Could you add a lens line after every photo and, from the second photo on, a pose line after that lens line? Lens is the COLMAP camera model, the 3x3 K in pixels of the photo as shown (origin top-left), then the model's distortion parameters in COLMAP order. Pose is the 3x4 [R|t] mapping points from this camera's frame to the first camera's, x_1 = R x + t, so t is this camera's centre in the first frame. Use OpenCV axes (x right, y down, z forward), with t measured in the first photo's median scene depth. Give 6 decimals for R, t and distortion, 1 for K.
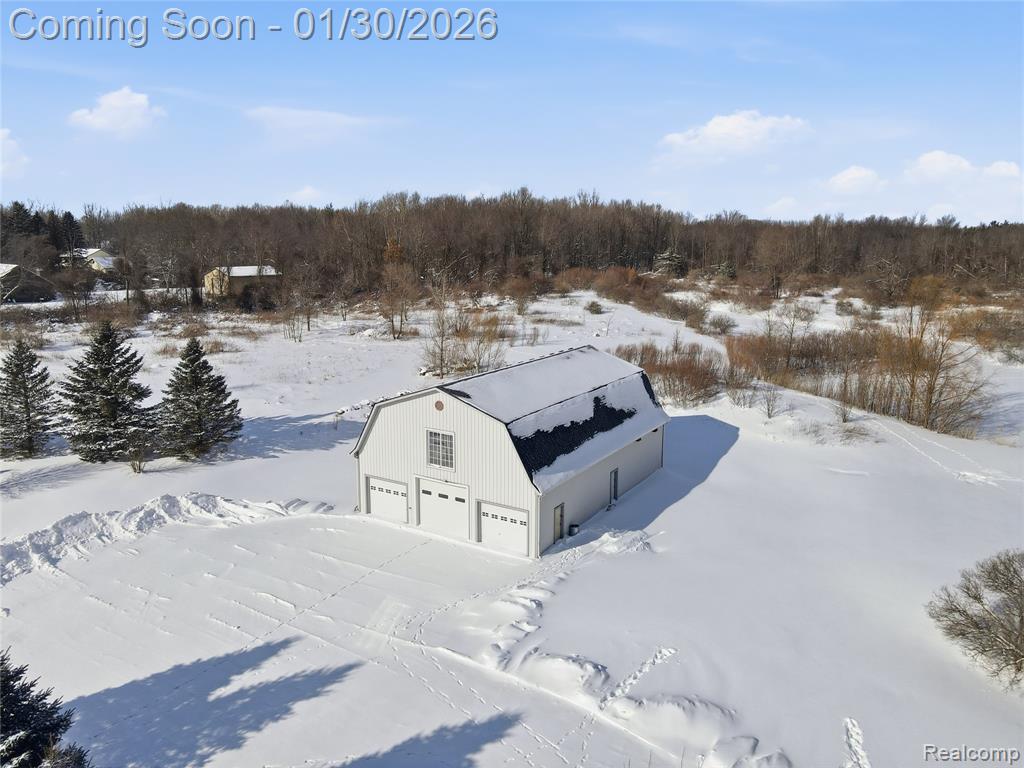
lens RADIAL K [[744.1, 0, 501.3], [0, 744.1, 382.5], [0, 0, 1]] dist [0.019792, 0.006002]
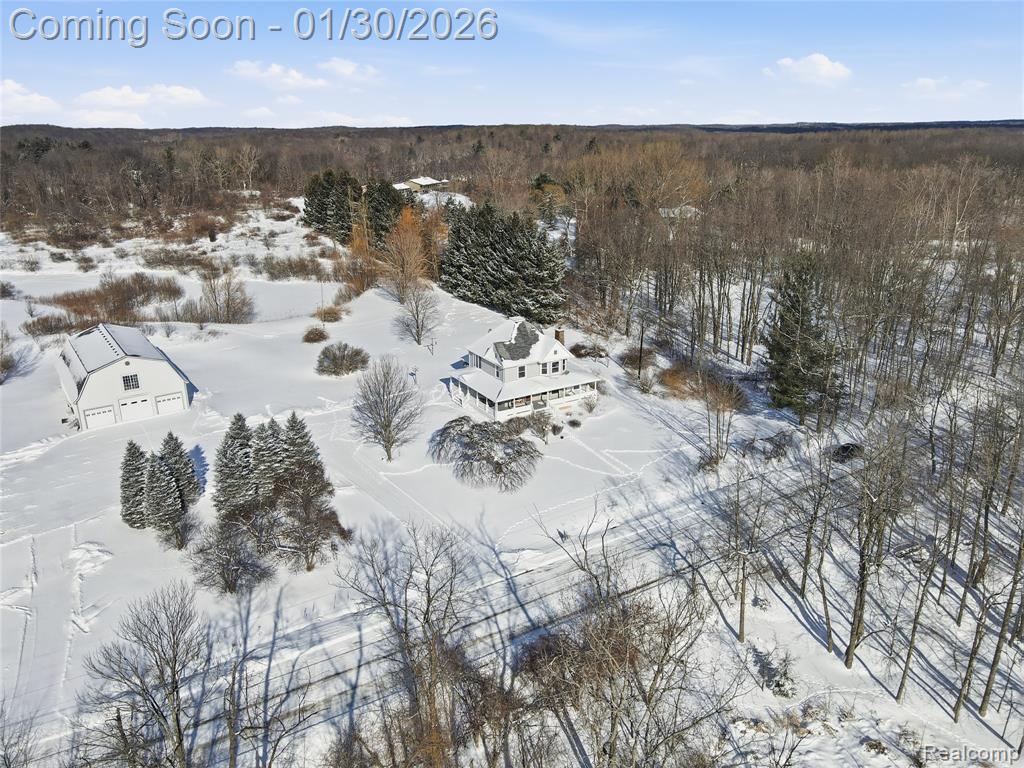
lens RADIAL K [[744.1, 0, 501.3], [0, 744.1, 382.5], [0, 0, 1]] dist [0.019792, 0.006002]
pose [[0.393103, -0.311307, 0.865193, -1.006632], [0.185815, 0.948426, 0.256829, -0.177650], [-0.900524, 0.059806, 0.430674, -0.620173]]
